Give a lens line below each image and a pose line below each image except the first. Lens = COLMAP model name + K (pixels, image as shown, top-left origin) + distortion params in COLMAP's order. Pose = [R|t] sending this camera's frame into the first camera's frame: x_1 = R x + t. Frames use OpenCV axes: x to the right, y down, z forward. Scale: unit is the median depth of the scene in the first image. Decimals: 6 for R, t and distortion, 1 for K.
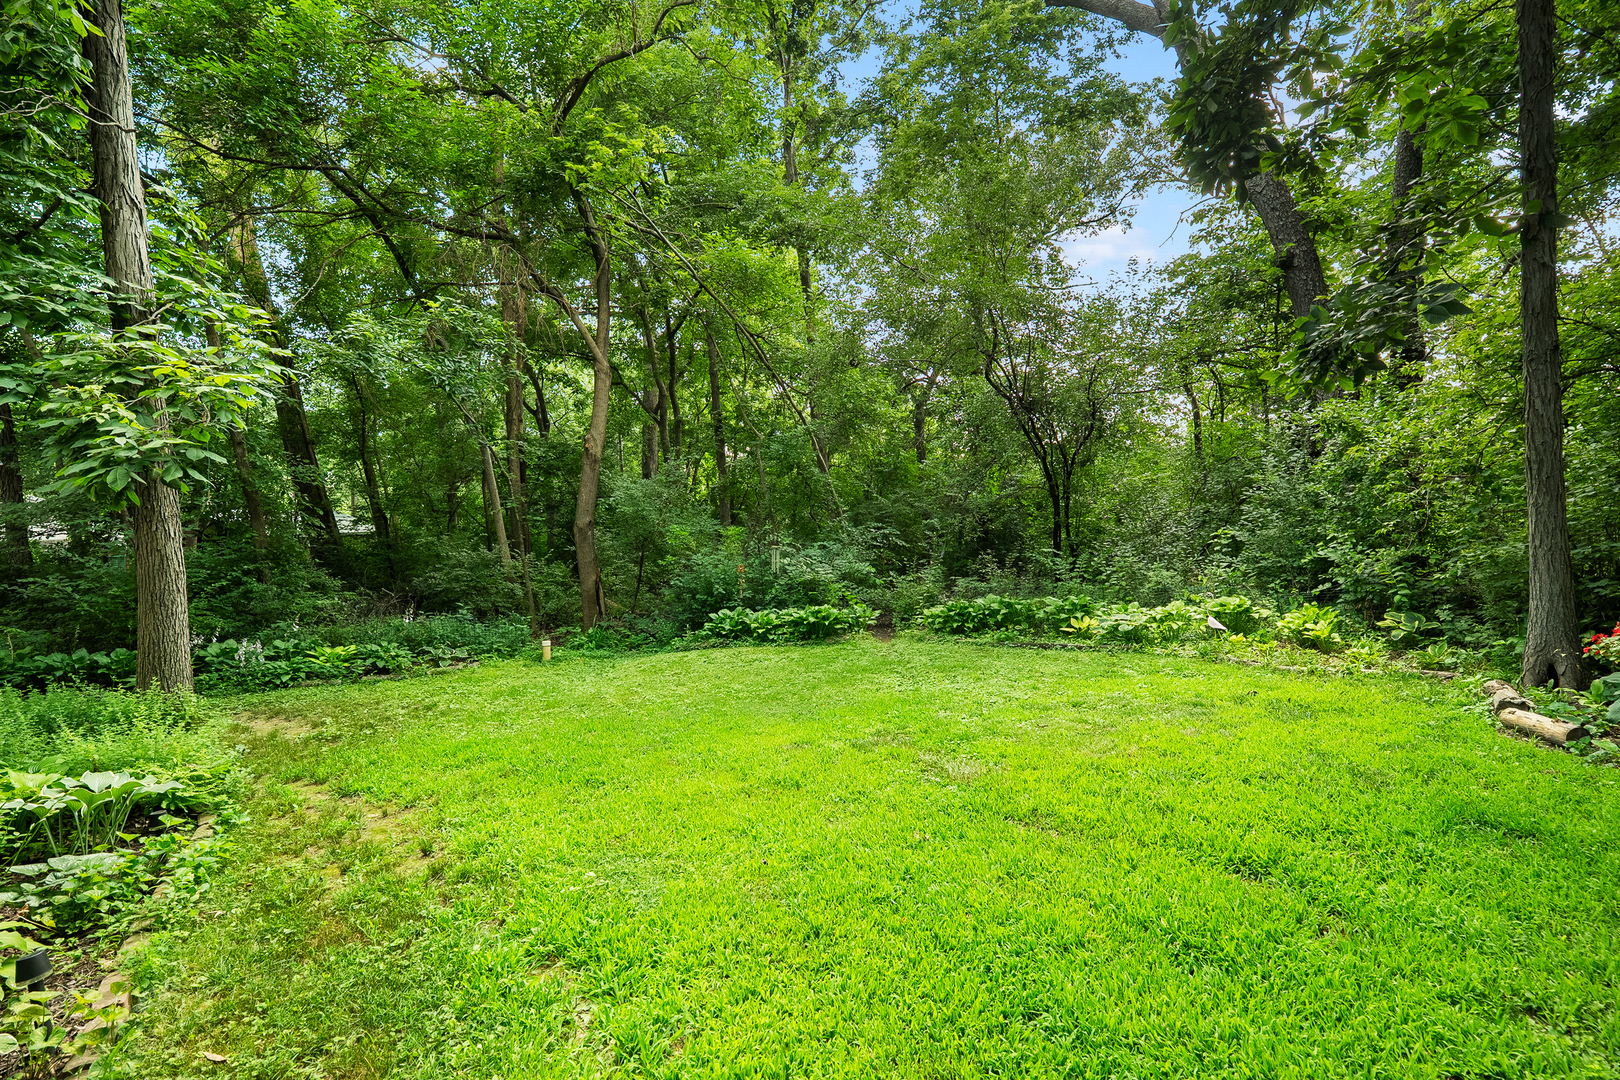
lens RADIAL K [[750.9, 0, 808.7], [0, 750.9, 503.5], [0, 0, 1]] dist [-0.002187, -0.000327]
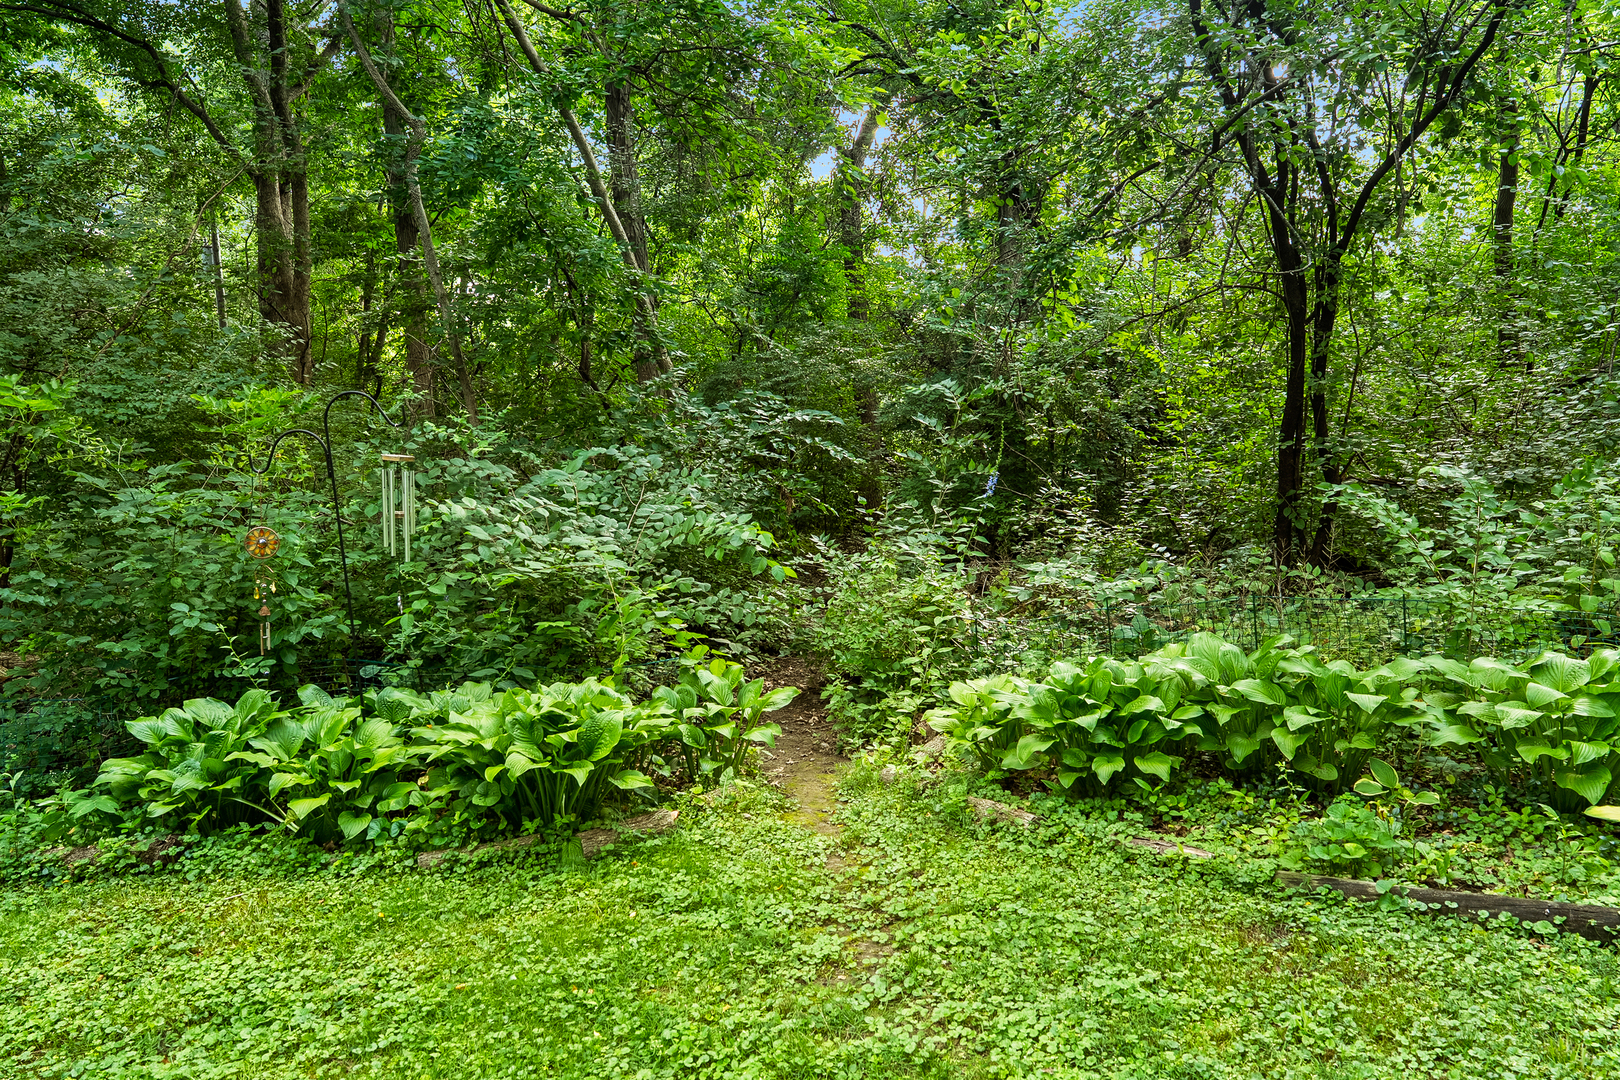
lens RADIAL K [[1265.7, 0, 810.0], [0, 1265.7, 540.0], [0, 0, 1]] dist [-0.000448, -0.000167]
pose [[0.990495, -0.006078, 0.137412, 0.035244], [-0.009451, 0.993655, 0.112076, 0.033308], [-0.137221, -0.112309, 0.984153, 0.518832]]
